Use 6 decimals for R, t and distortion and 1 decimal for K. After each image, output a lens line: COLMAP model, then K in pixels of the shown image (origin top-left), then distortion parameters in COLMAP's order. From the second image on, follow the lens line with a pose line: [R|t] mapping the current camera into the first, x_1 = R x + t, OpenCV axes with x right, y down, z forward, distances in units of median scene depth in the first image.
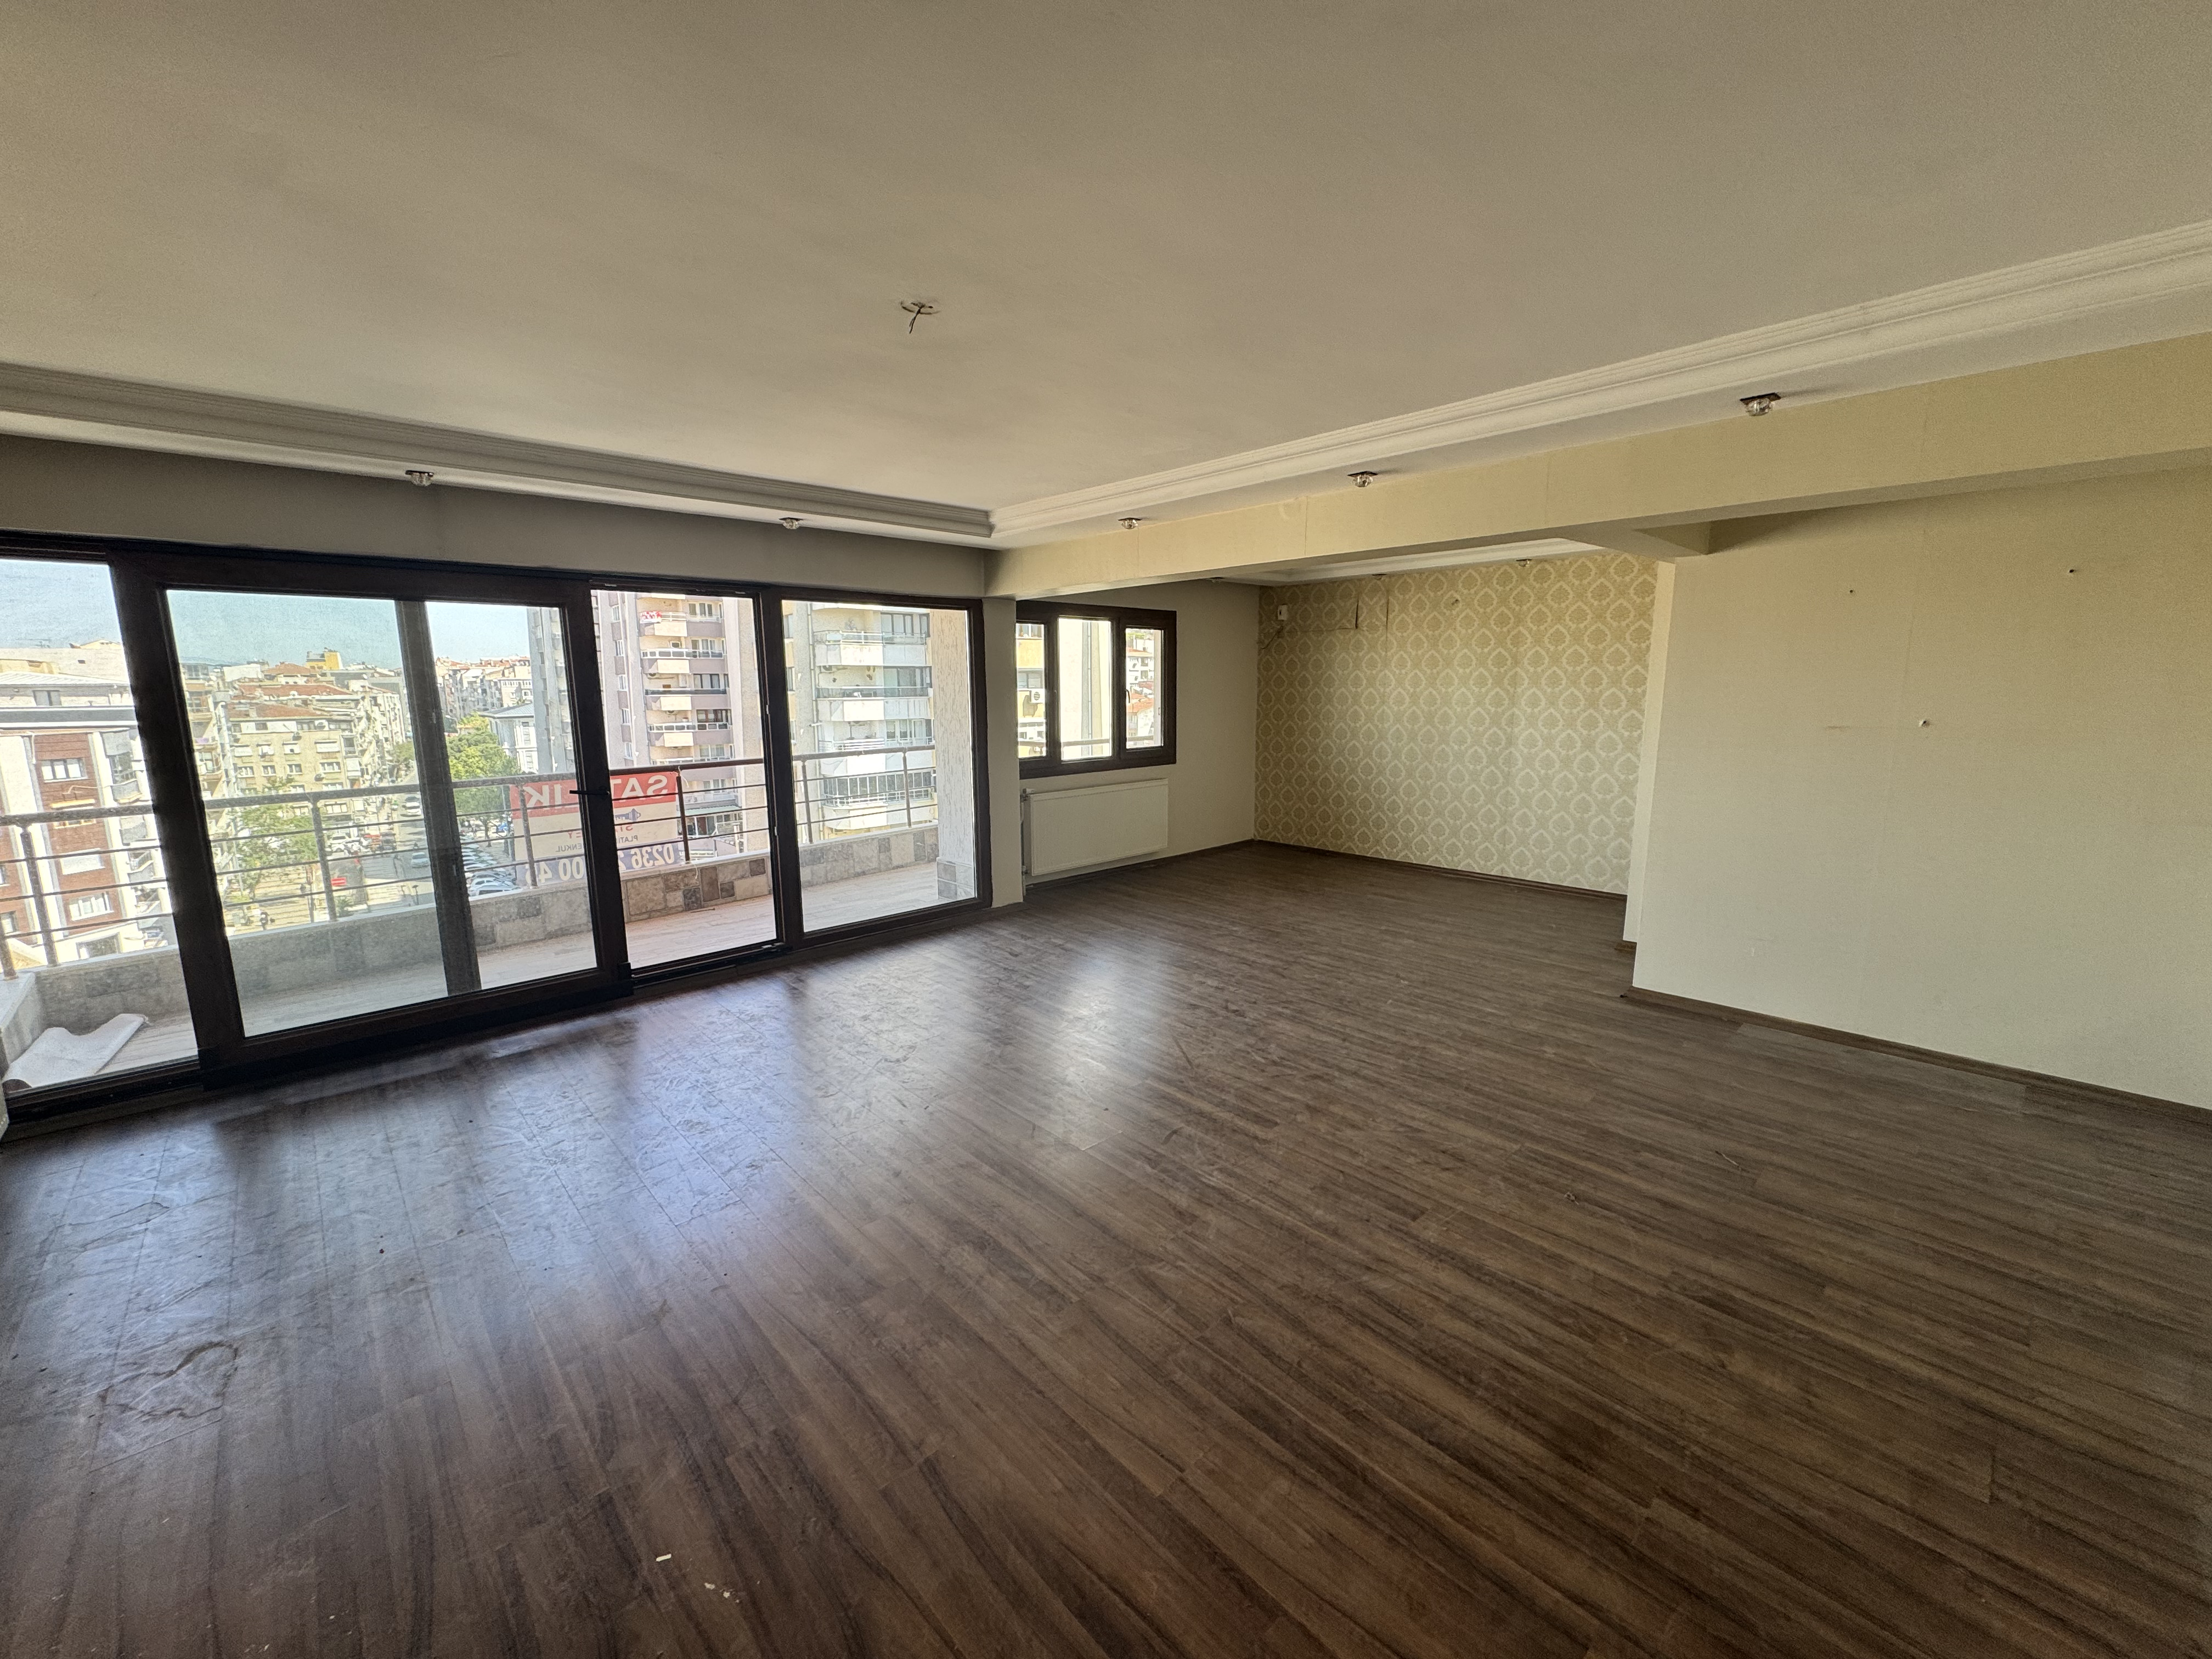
lens RADIAL K [[874.6, 0, 1108.1], [0, 874.6, 831.6], [0, 0, 1]] dist [-0.001638, -0.000946]
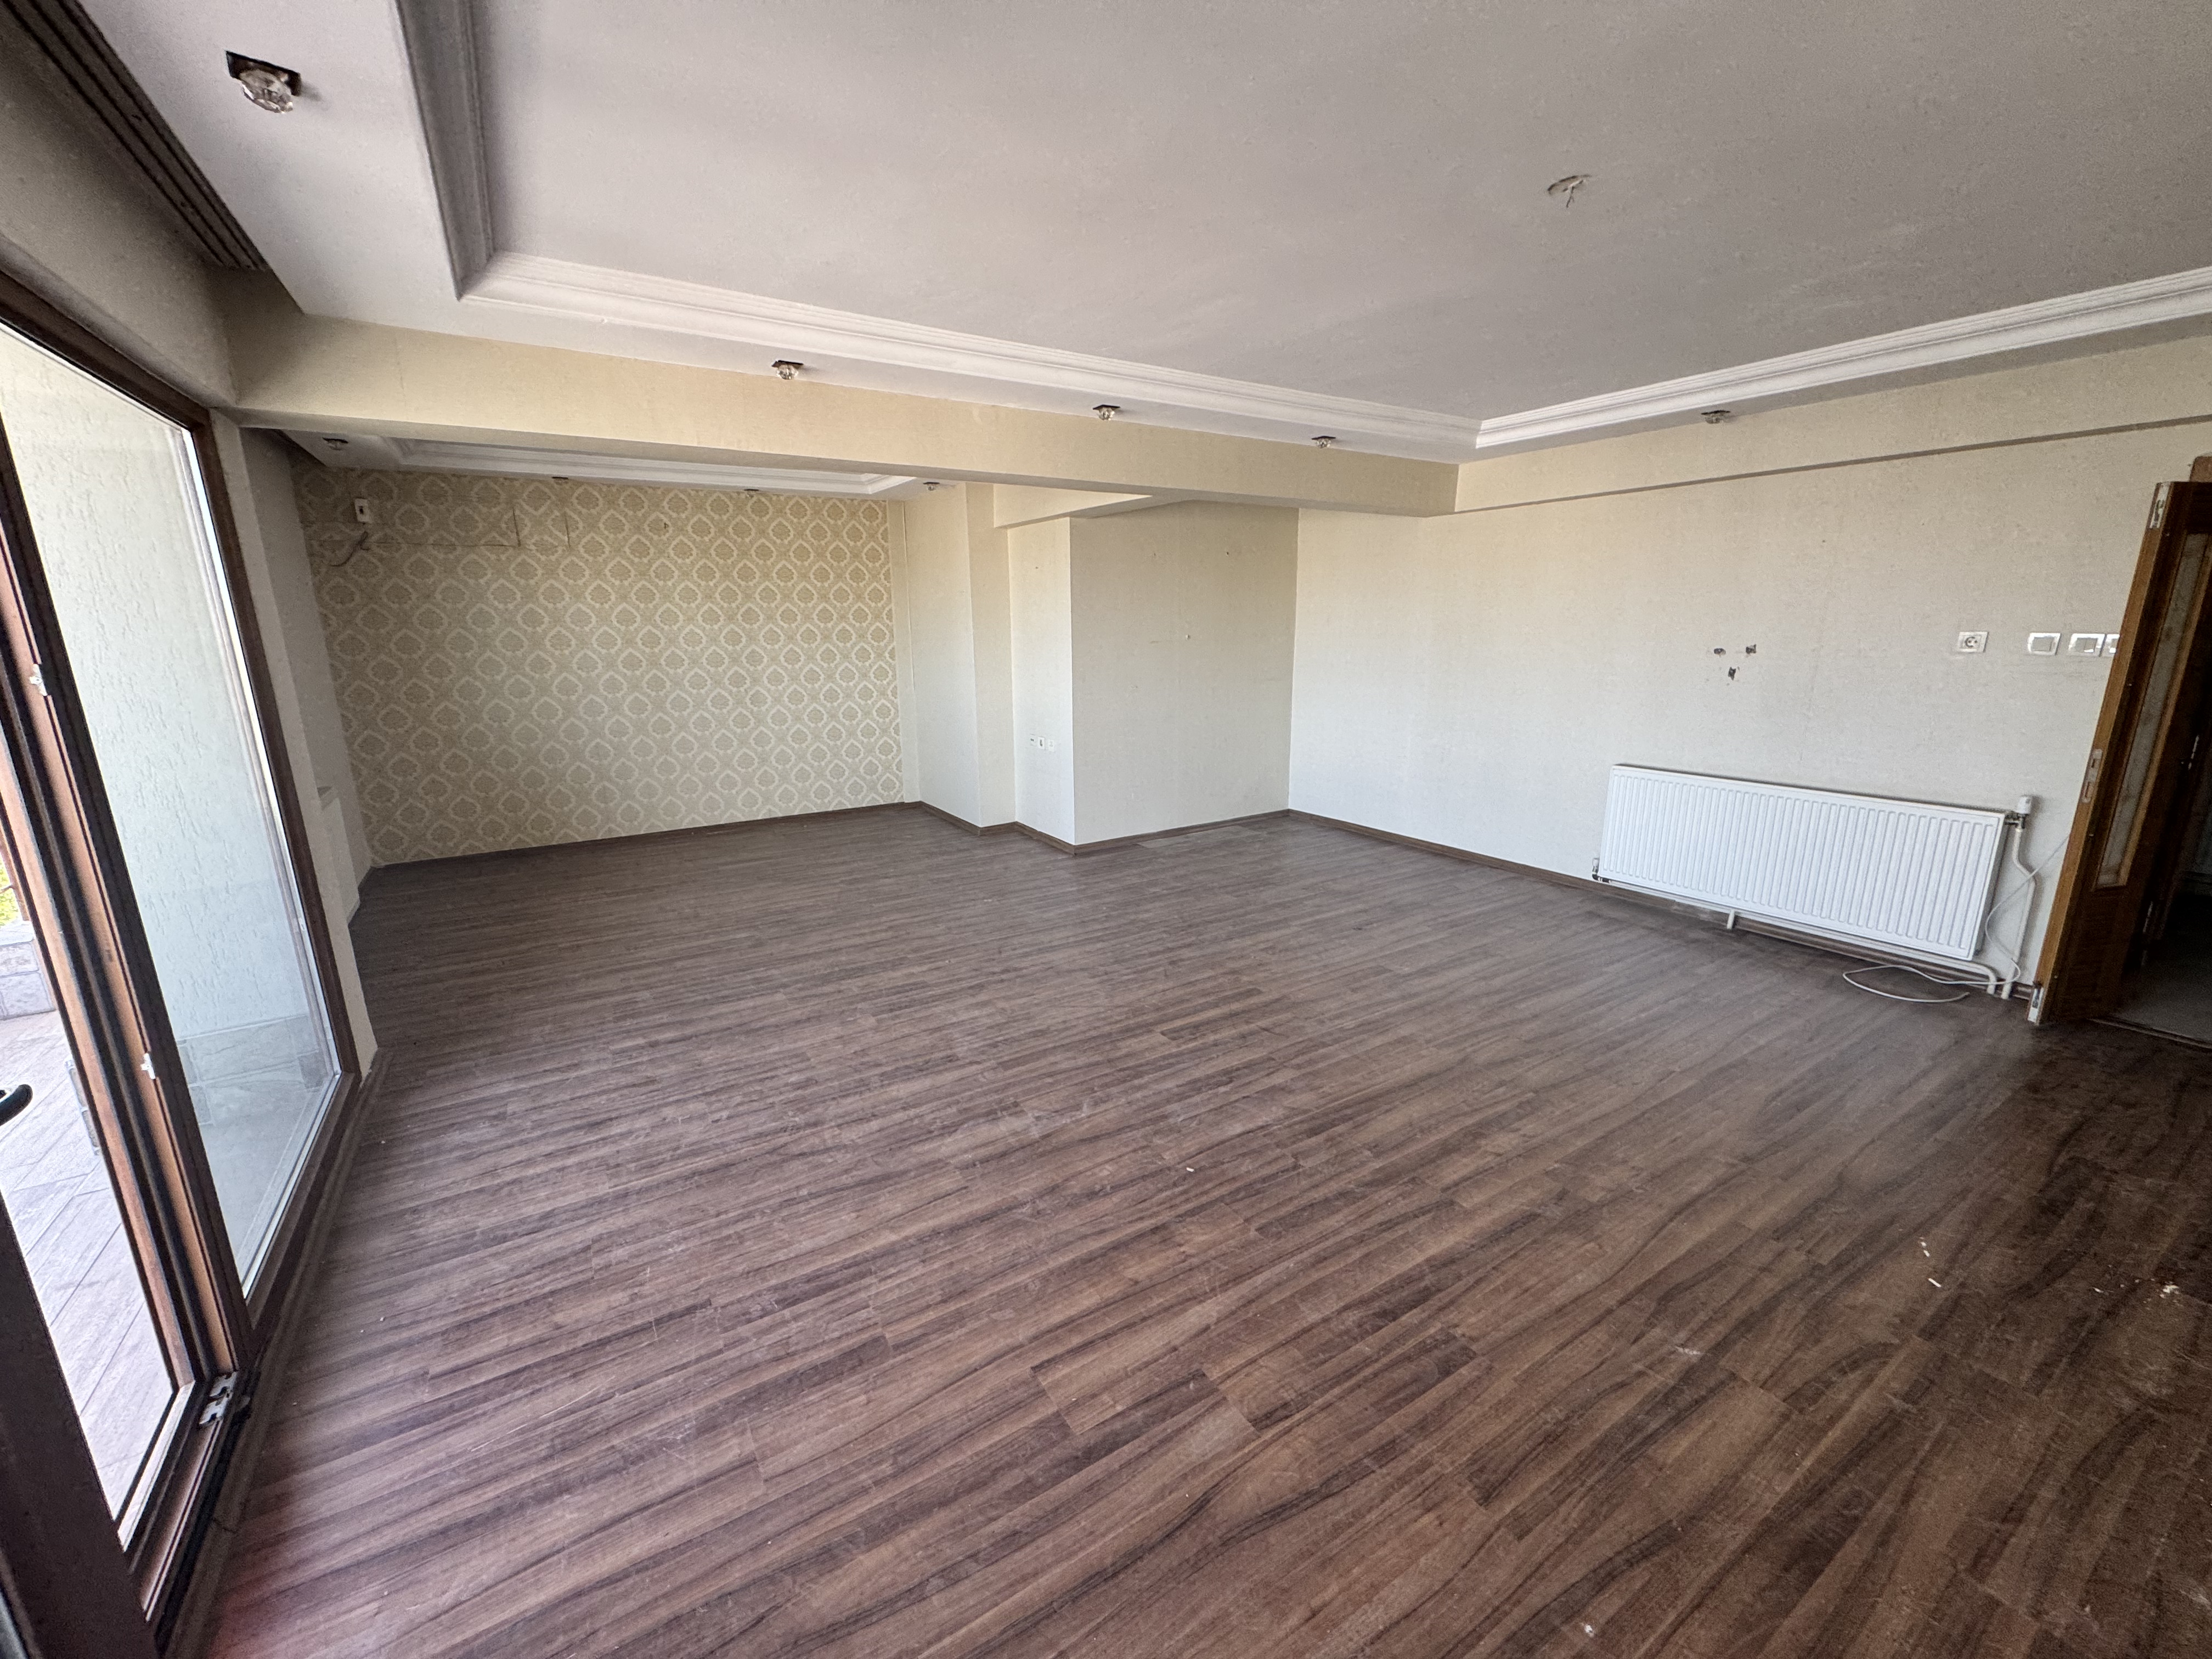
lens RADIAL K [[874.6, 0, 1104.6], [0, 874.6, 827.9], [0, 0, 1]] dist [-0.001638, -0.000946]
pose [[0.200540, -0.222620, 0.954057, -0.582883], [0.174819, 0.966341, 0.188740, -0.081547], [-0.963962, 0.128937, 0.232708, 0.573501]]
